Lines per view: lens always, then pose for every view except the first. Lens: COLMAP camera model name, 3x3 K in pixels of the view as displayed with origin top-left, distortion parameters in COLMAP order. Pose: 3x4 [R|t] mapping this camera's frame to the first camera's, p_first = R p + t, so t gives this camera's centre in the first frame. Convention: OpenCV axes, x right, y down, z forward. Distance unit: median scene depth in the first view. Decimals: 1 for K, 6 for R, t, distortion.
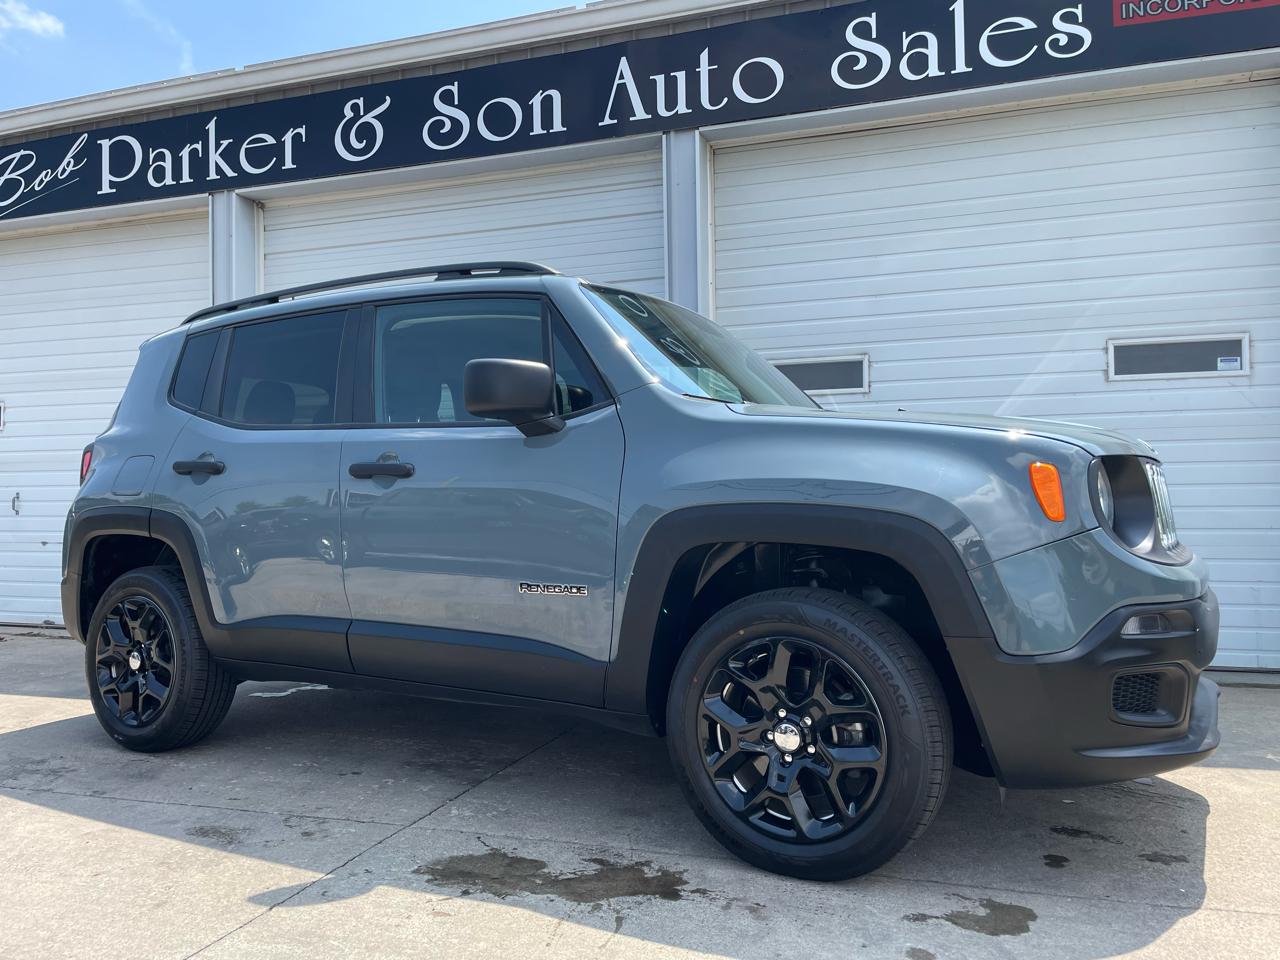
lens RADIAL K [[968.1, 0, 636.4], [0, 968.1, 467.2], [0, 0, 1]] dist [0.089504, -0.114619]
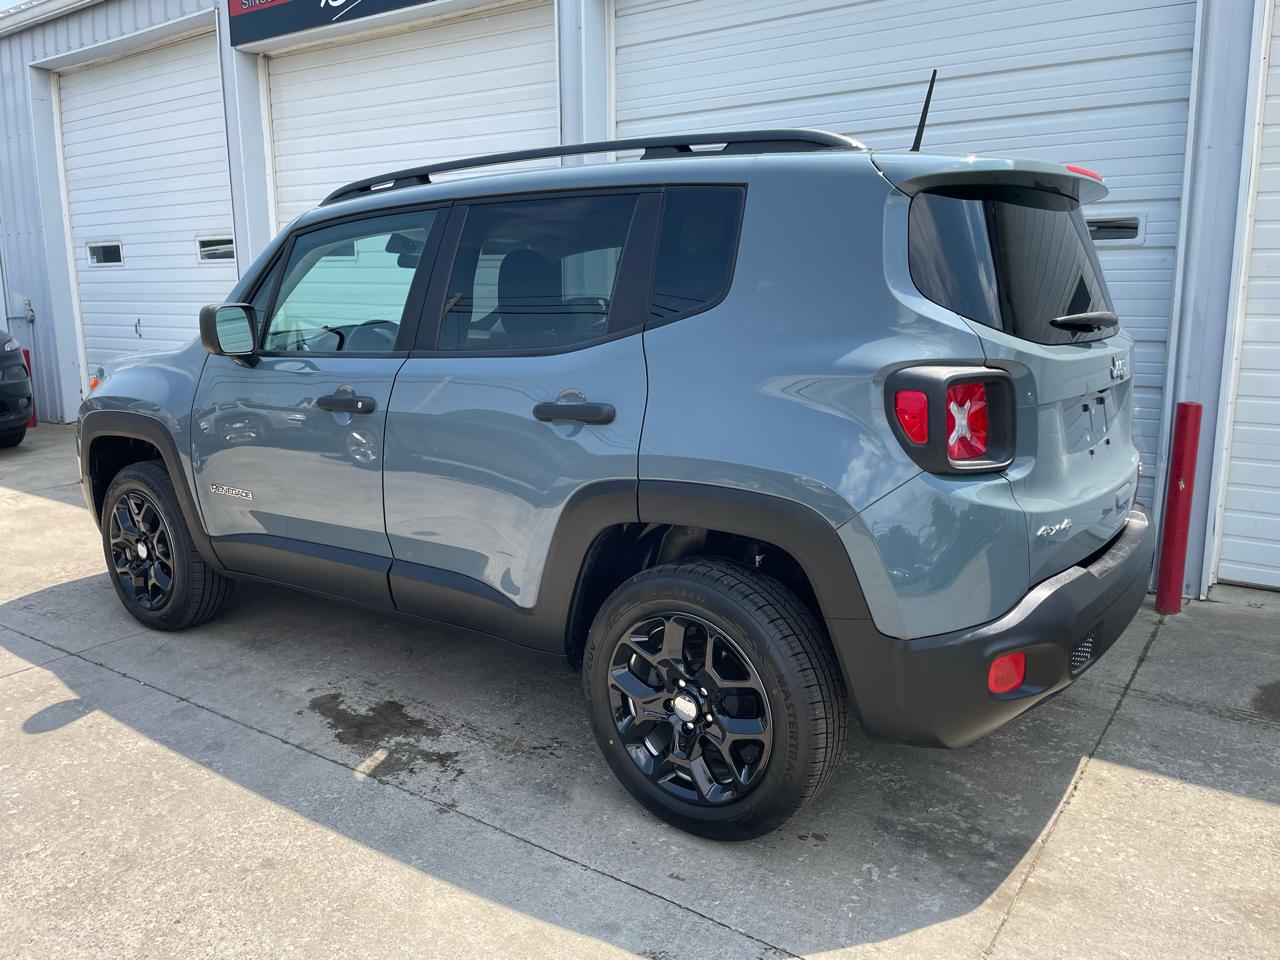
lens RADIAL K [[973.2, 0, 637.5], [0, 973.2, 479.6], [0, 0, 1]] dist [0.045969, -0.044851]
pose [[0.955886, 0.065120, -0.286430, -0.212780], [0.004416, 0.971820, 0.235682, -0.120588], [0.293706, -0.226550, 0.928661, 0.322159]]
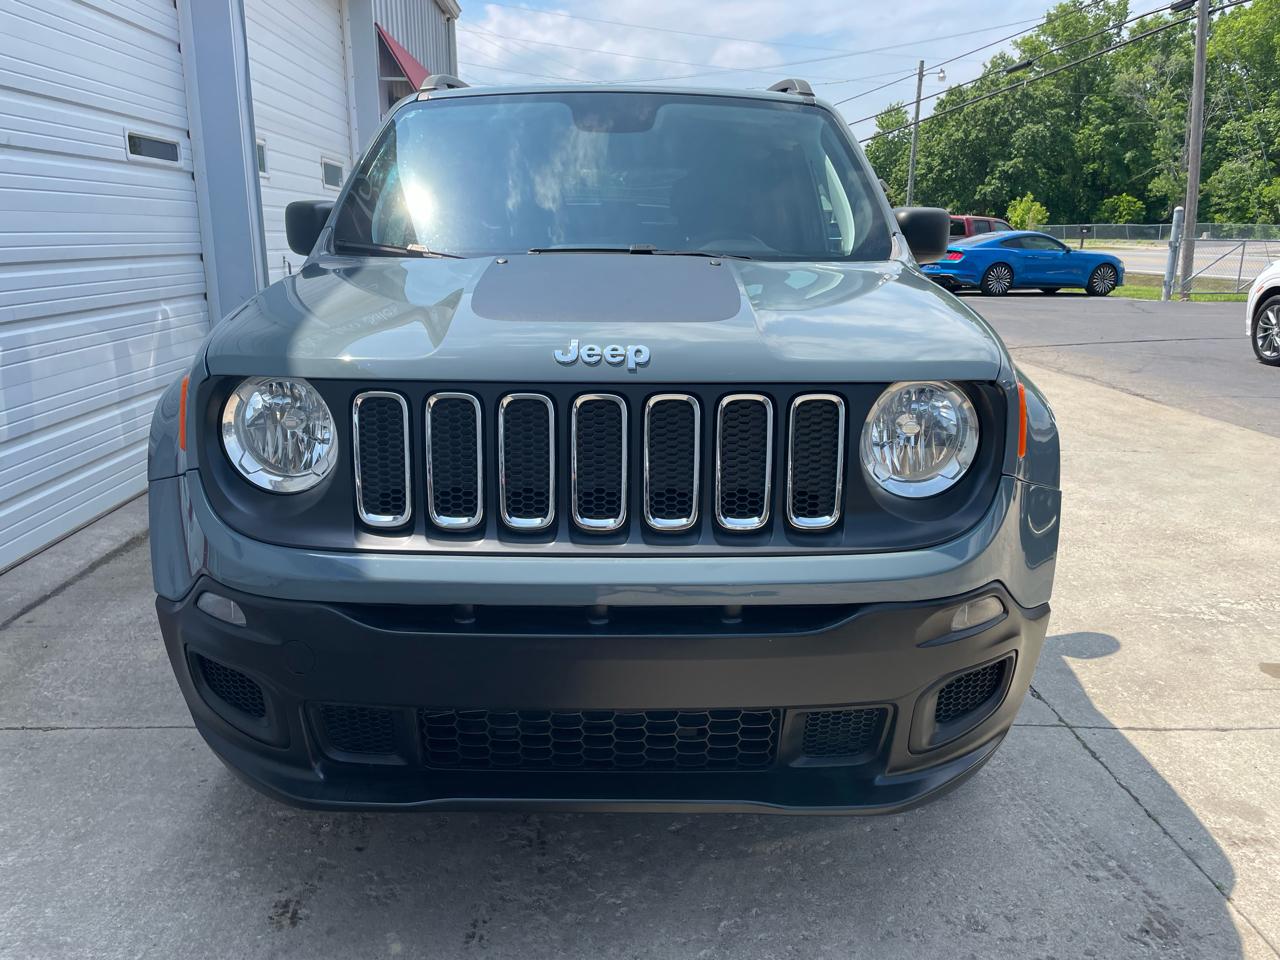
lens RADIAL K [[968.1, 0, 623.5], [0, 968.1, 482.8], [0, 0, 1]] dist [0.089504, -0.114619]
pose [[-0.327084, -0.224008, 0.918061, -1.638350], [-0.042481, 0.974002, 0.222522, -0.008752], [-0.944040, 0.033783, -0.328097, 1.658756]]
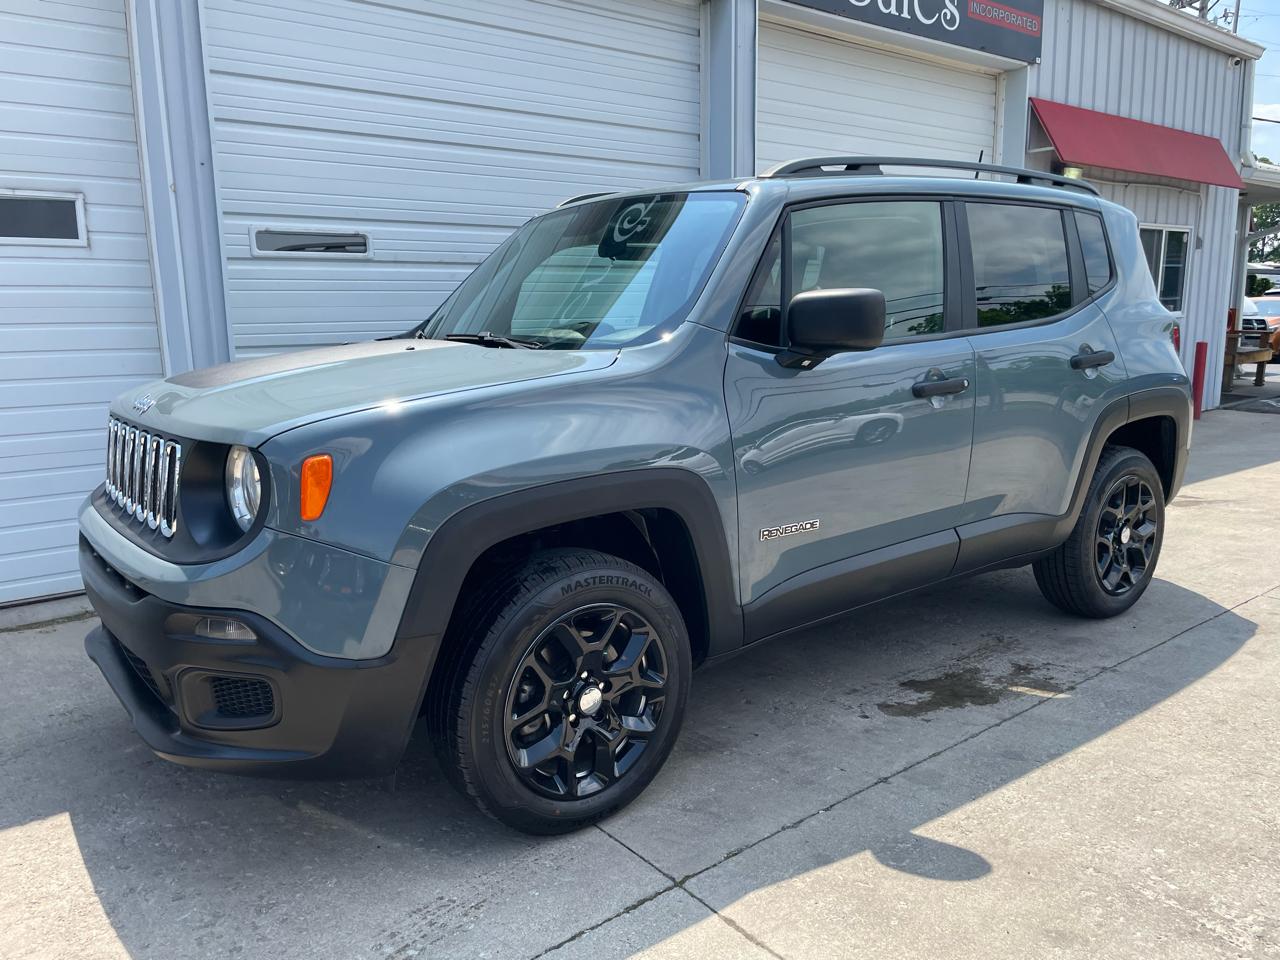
lens RADIAL K [[970.4, 0, 630.1], [0, 970.4, 482.7], [0, 0, 1]] dist [0.079768, -0.103801]
pose [[0.550071, -0.146193, 0.822222, -1.615091], [-0.027235, 0.980894, 0.192626, -0.059457], [-0.834674, -0.128351, 0.535580, 0.821245]]
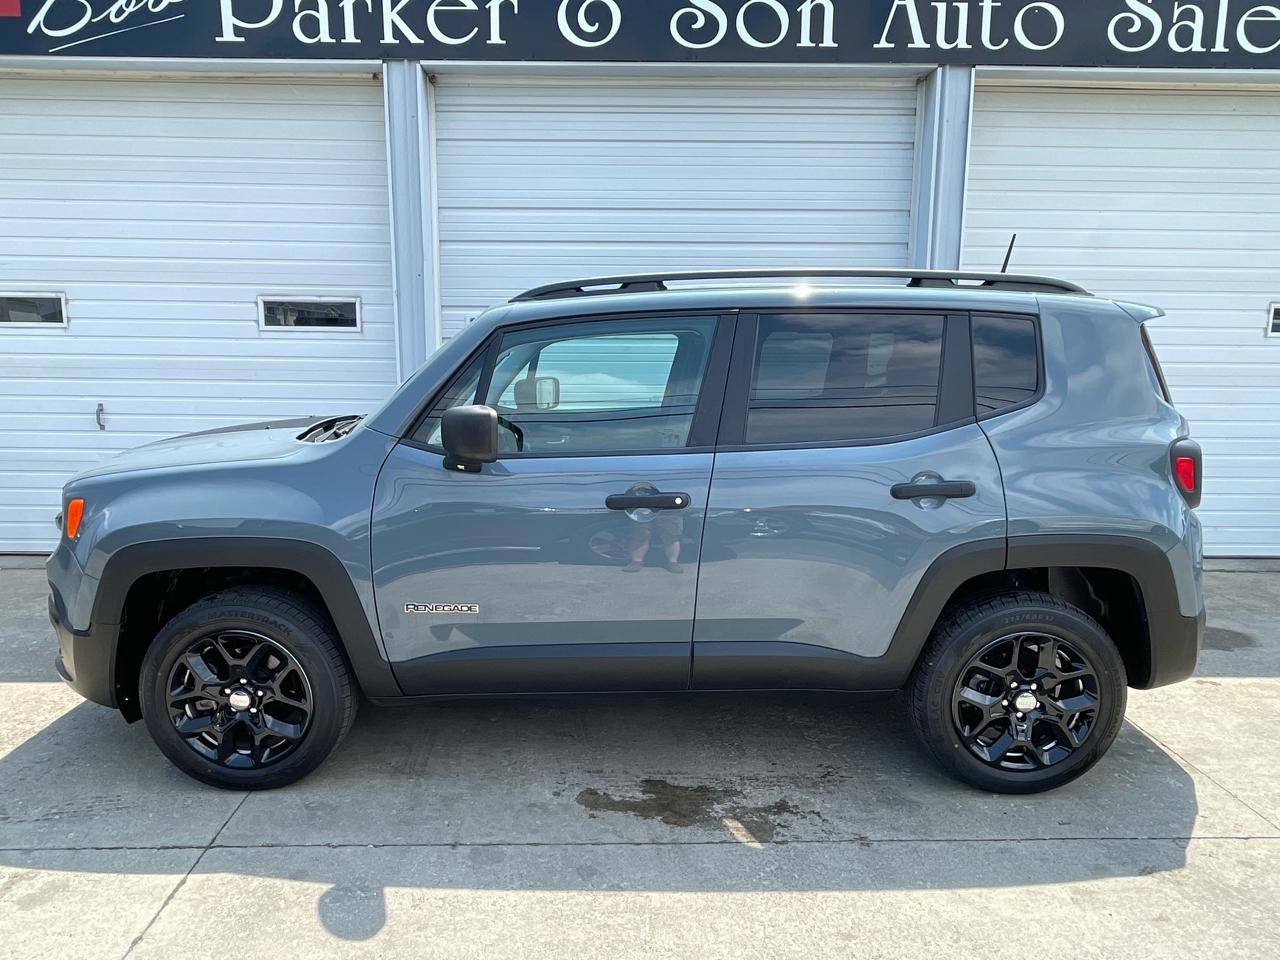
lens RADIAL K [[857.0, 0, 626.6], [0, 857.0, 488.1], [0, 0, 1]] dist [-0.004170, 0.002332]
pose [[0.944758, -0.040294, 0.325284, -0.992646], [-0.029827, 0.977728, 0.207745, -0.157014], [-0.326410, -0.205971, 0.922514, 0.352721]]
